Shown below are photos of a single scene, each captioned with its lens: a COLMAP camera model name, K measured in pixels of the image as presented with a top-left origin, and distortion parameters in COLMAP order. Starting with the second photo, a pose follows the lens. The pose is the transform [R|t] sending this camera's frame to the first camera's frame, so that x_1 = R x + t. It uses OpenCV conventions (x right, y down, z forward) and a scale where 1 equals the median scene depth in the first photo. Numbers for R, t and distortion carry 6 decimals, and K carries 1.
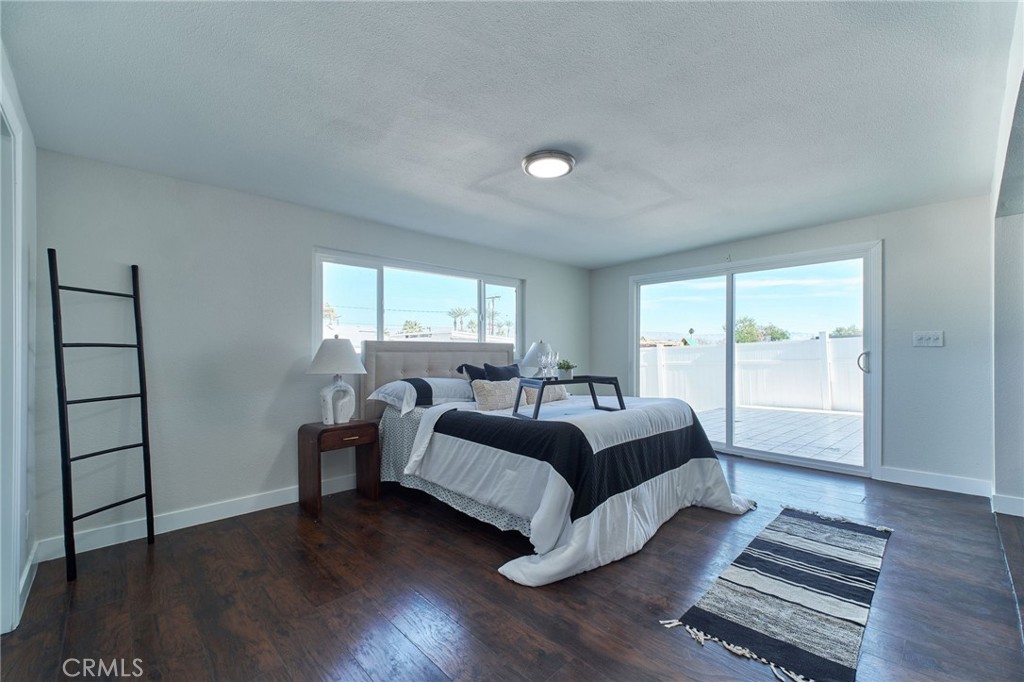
lens RADIAL K [[433.2, 0, 520.2], [0, 433.2, 347.6], [0, 0, 1]] dist [0.010267, -0.001044]
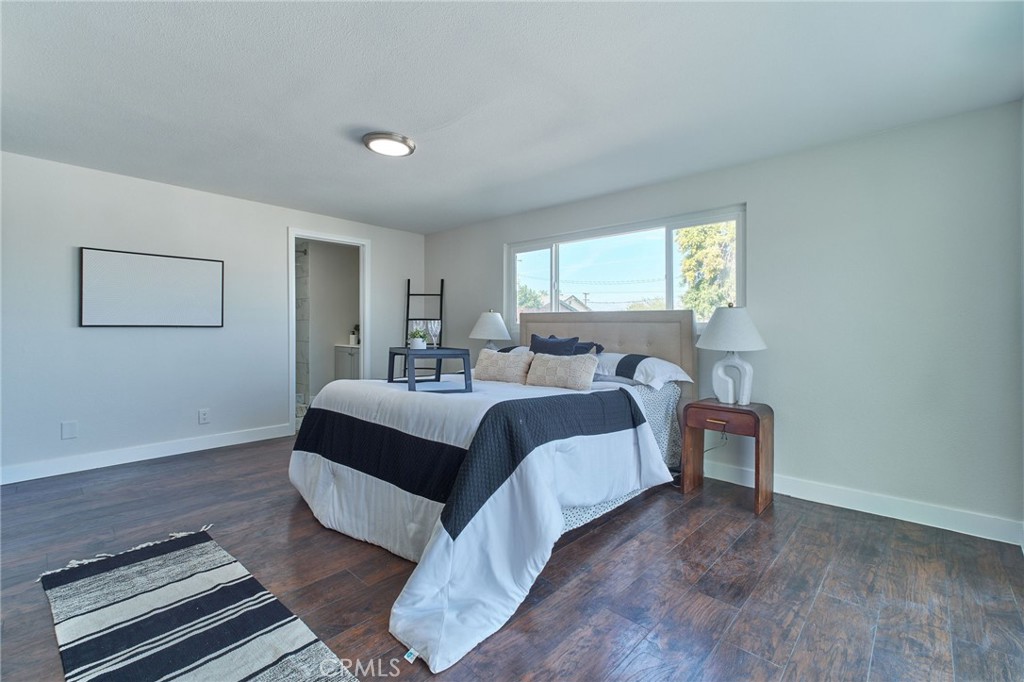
lens RADIAL K [[433.2, 0, 516.7], [0, 433.2, 327.0], [0, 0, 1]] dist [0.010267, -0.001044]
pose [[0.064921, 0.003413, -0.997885, 0.938949], [0.003281, 0.999988, 0.003634, 0.020482], [0.997885, -0.003510, 0.064909, 1.018109]]
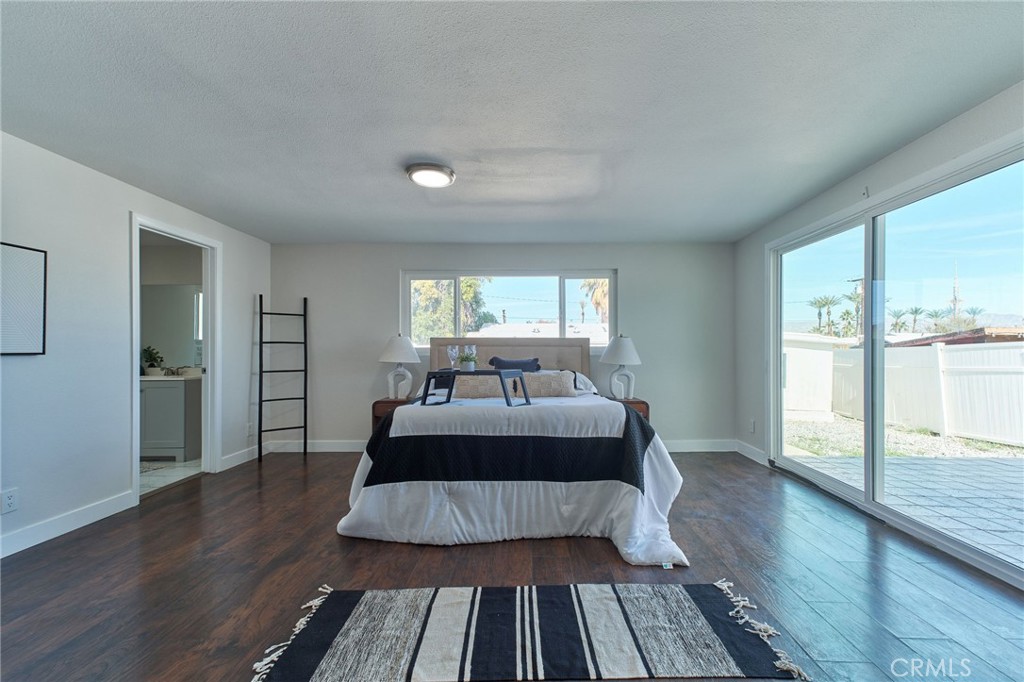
lens RADIAL K [[433.2, 0, 517.7], [0, 433.2, 340.0], [0, 0, 1]] dist [0.010267, -0.001044]
pose [[0.703683, -0.013819, -0.710380, 0.819425], [0.005199, 0.999884, -0.014301, 0.011802], [0.710495, 0.006370, 0.703673, 0.312989]]
